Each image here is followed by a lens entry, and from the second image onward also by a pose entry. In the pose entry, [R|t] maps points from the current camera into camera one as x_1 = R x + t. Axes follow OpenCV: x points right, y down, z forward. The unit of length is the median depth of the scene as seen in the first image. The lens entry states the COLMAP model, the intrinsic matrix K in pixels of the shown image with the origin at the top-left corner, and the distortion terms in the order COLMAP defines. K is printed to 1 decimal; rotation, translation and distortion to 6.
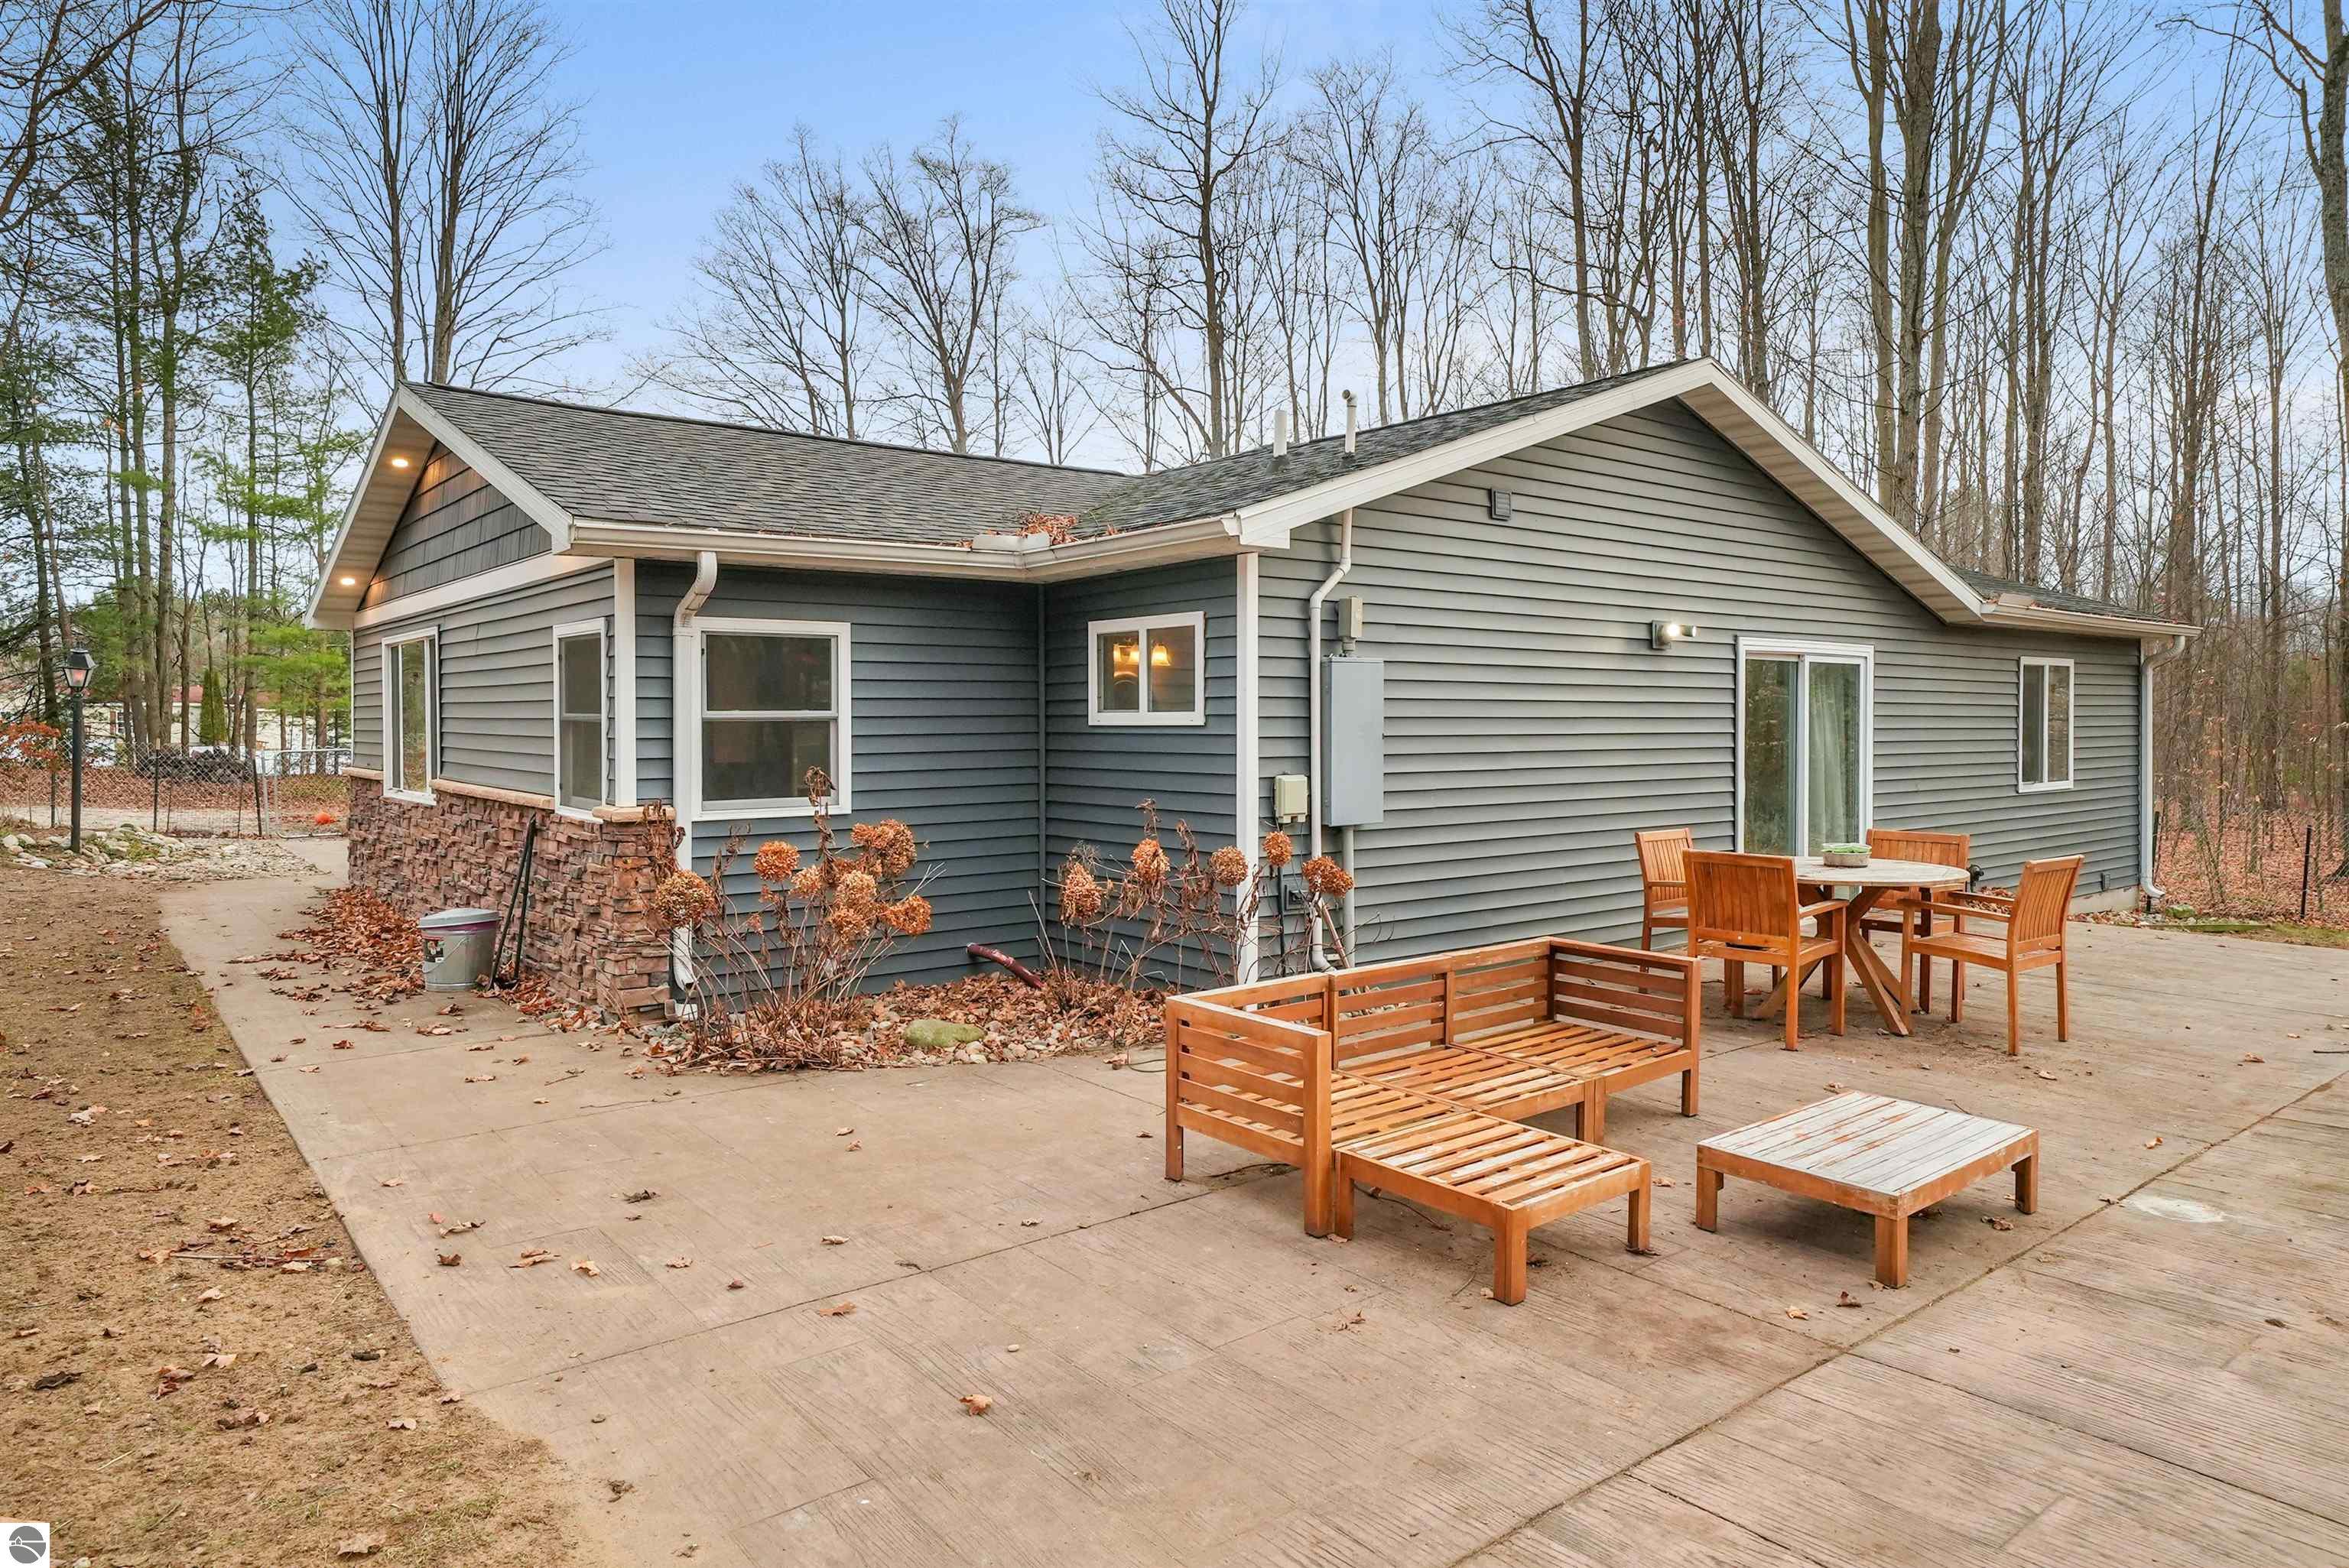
lens RADIAL K [[1429.5, 0, 1178.5], [0, 1429.5, 736.6], [0, 0, 1]] dist [0.004258, 0.001085]
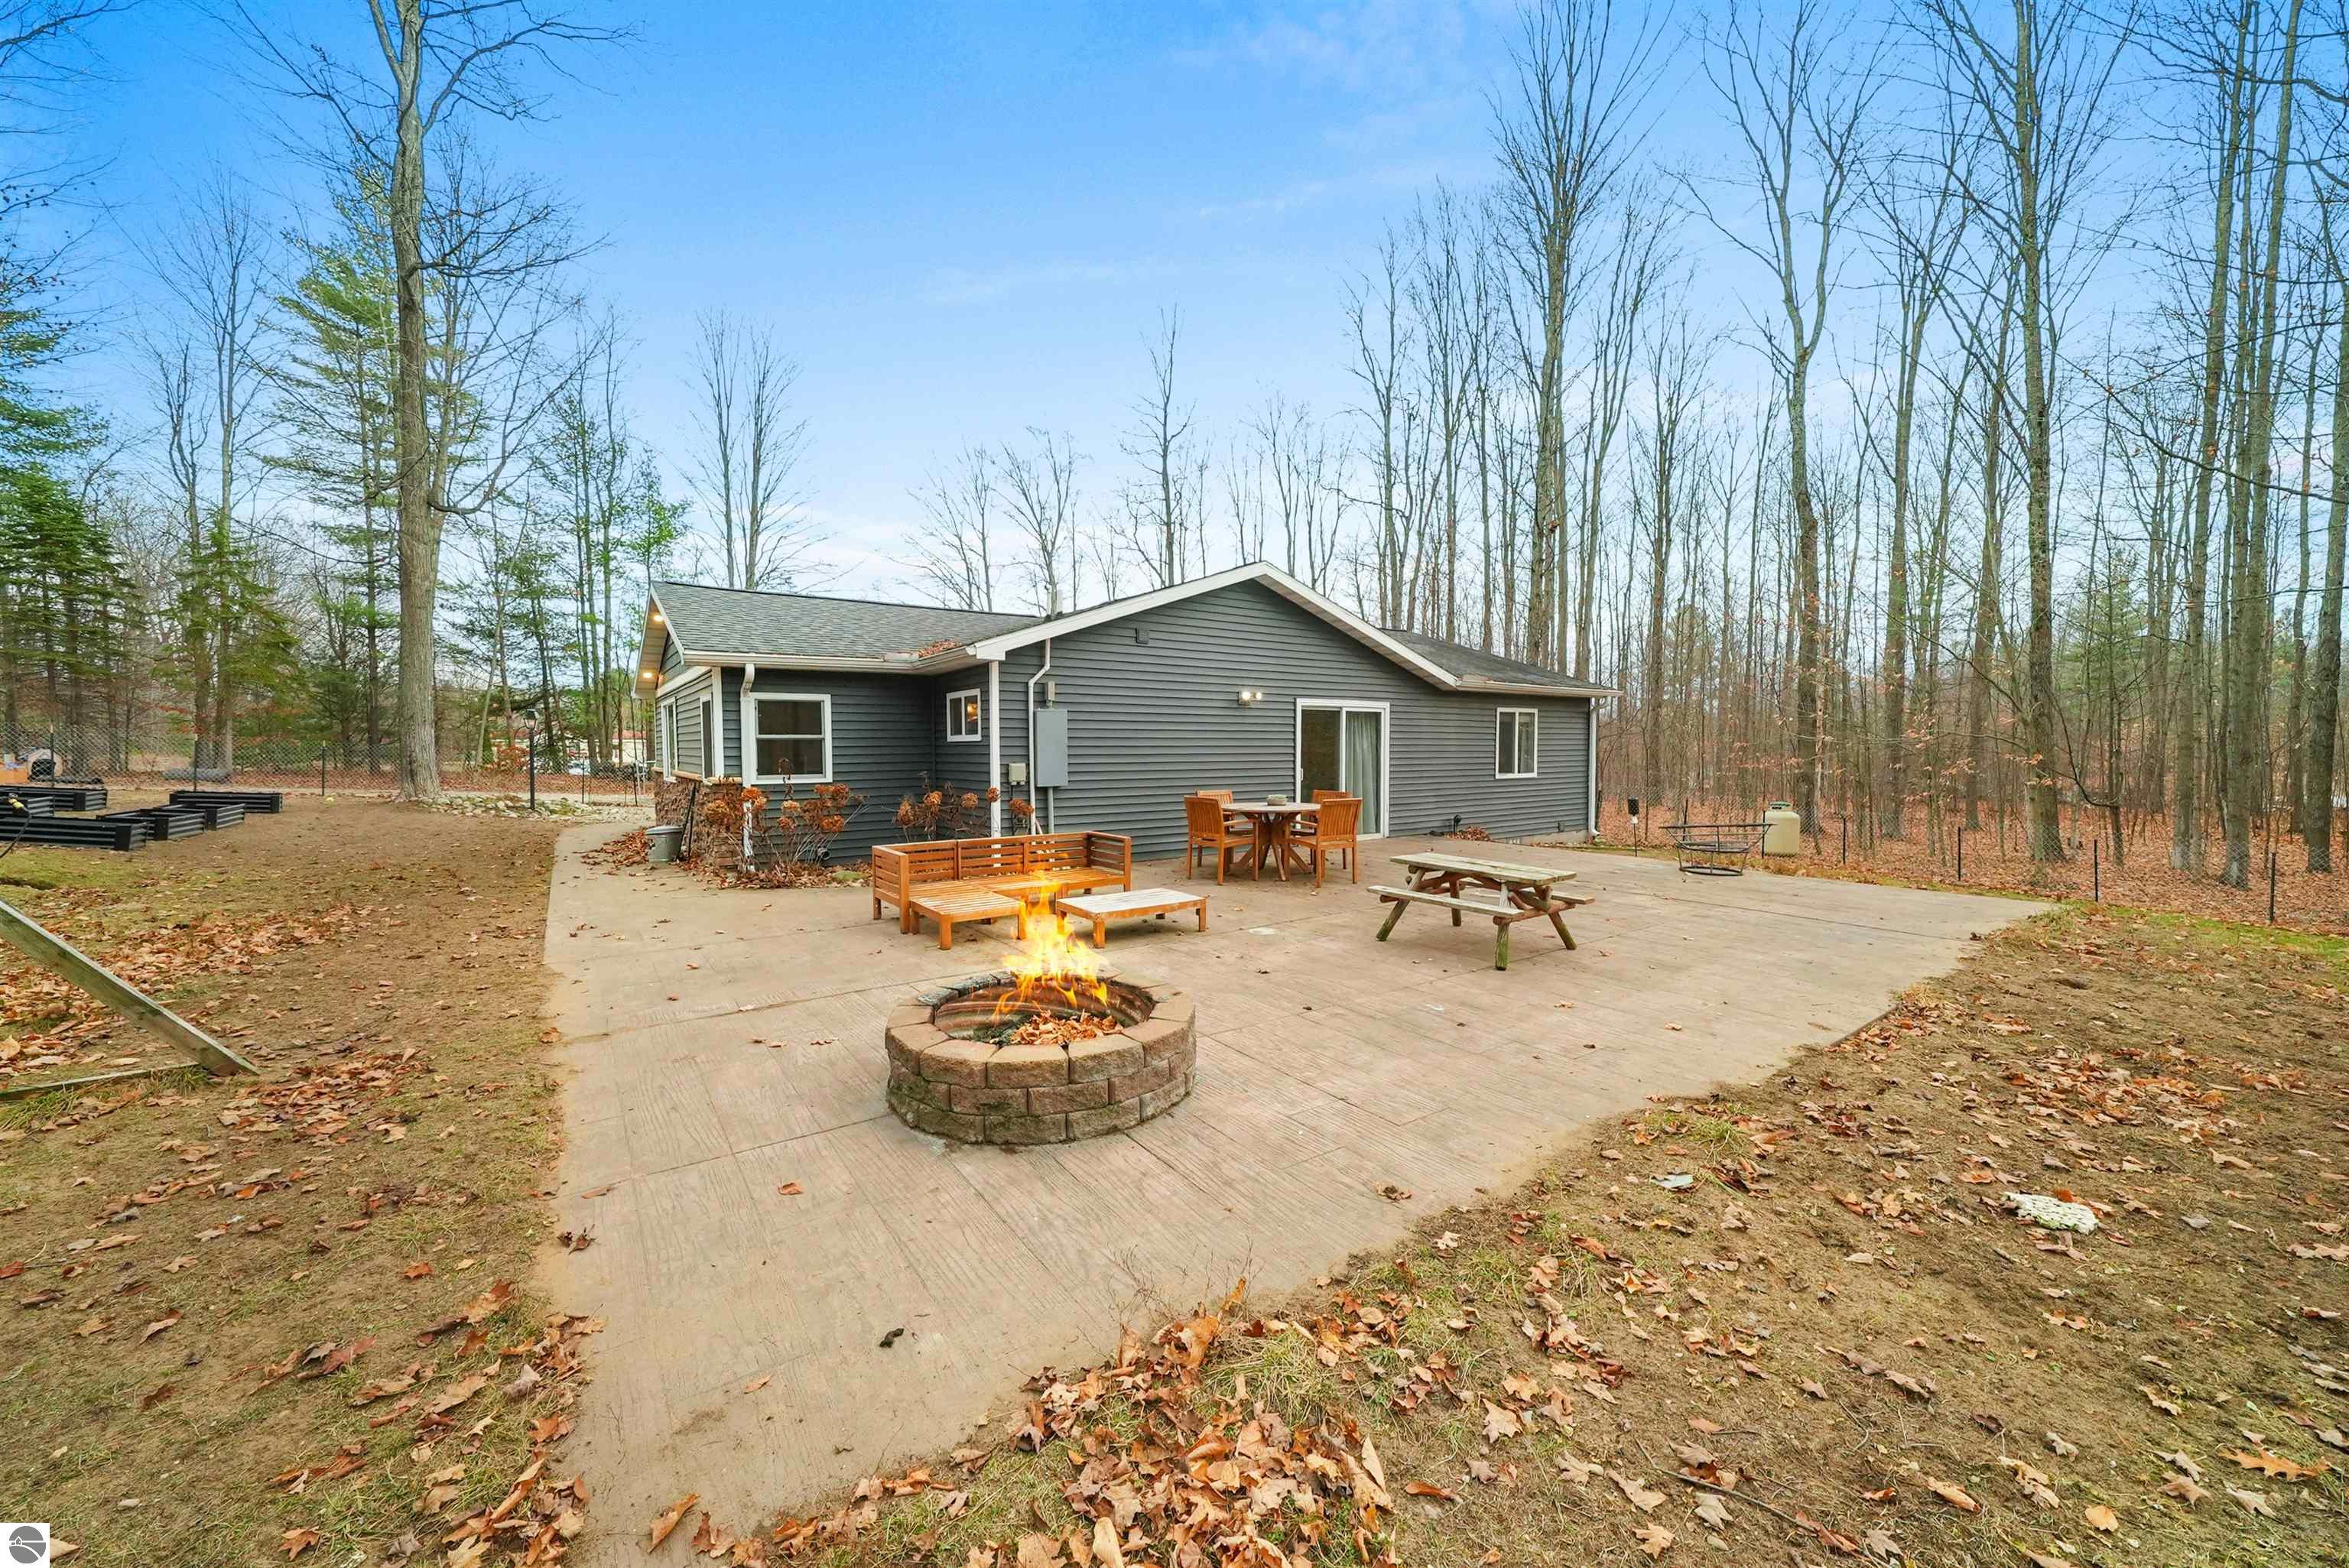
lens RADIAL K [[852.0, 0, 1174.5], [0, 852.0, 784.0], [0, 0, 1]] dist [-0.000318, -0.000020]
pose [[0.998519, -0.000376, -0.054399, 0.281989], [0.001971, 0.999570, 0.029266, 0.015171], [0.054365, -0.029330, 0.998090, -0.209509]]
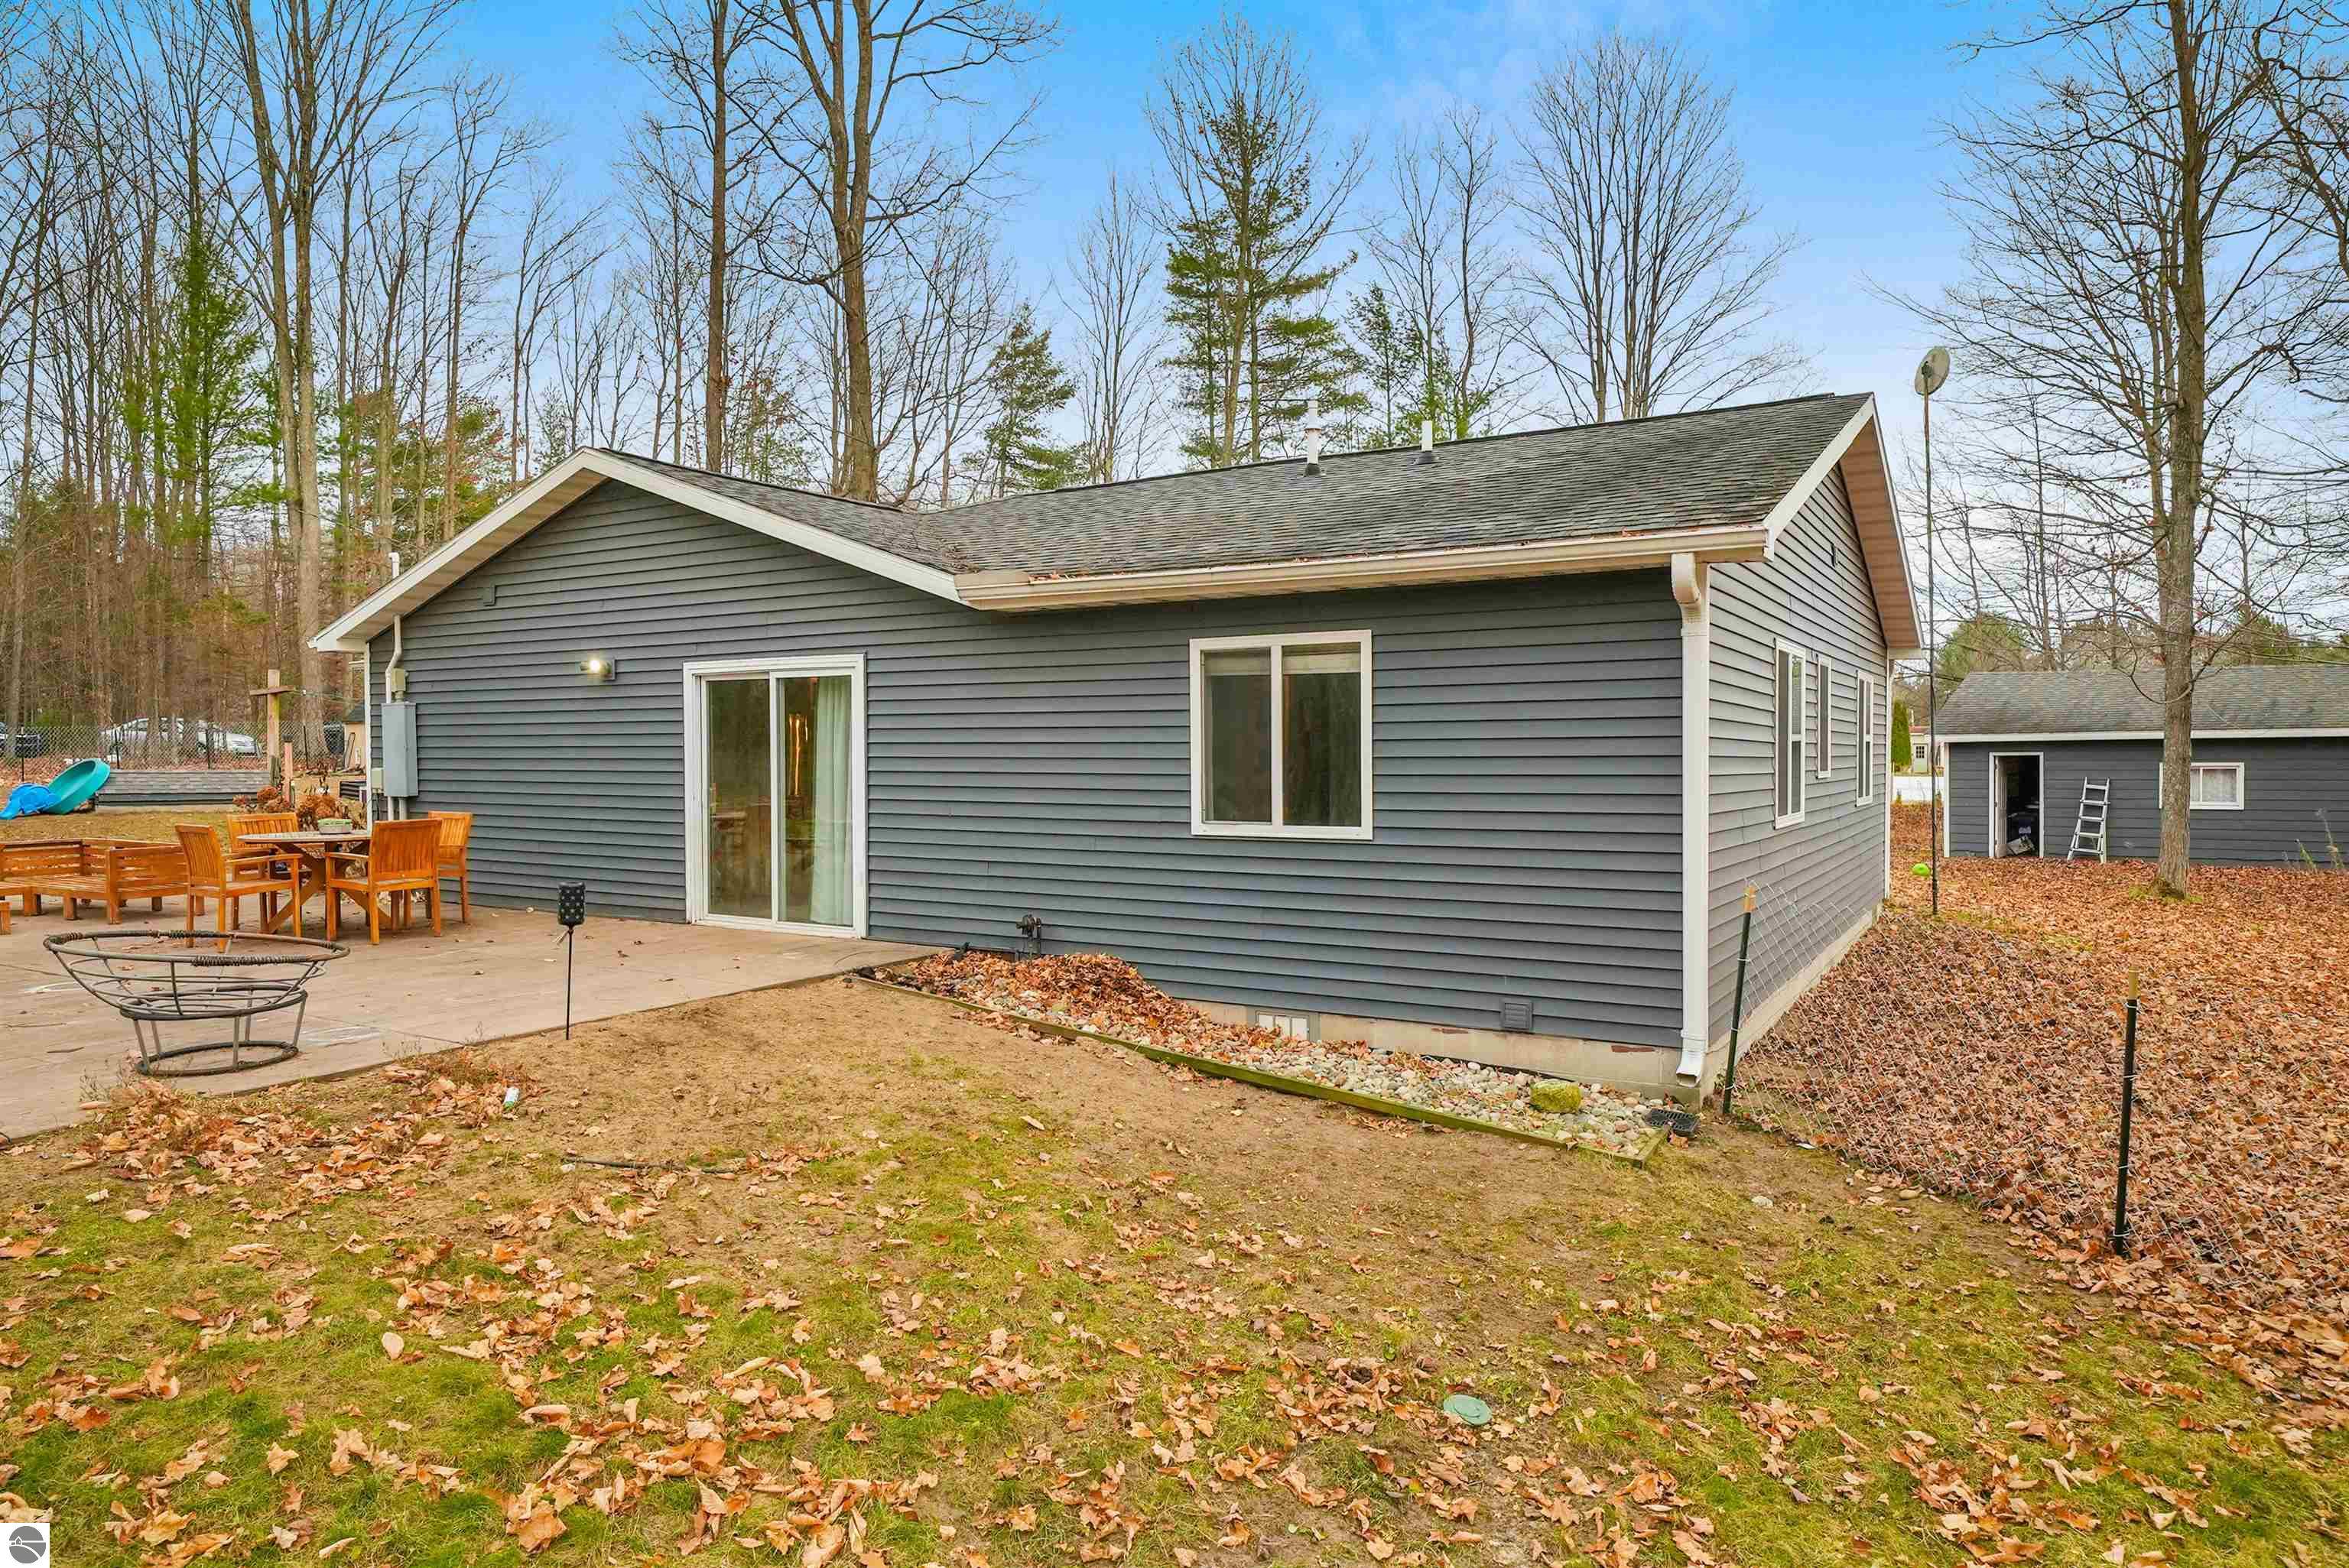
lens RADIAL K [[1429.5, 0, 1178.5], [0, 1429.5, 736.6], [0, 0, 1]] dist [0.004258, 0.001085]
pose [[0.338758, -0.003128, -0.940868, 1.603643], [-0.006834, 0.999960, -0.005785, -0.005895], [0.940849, 0.008390, 0.338724, 0.972119]]
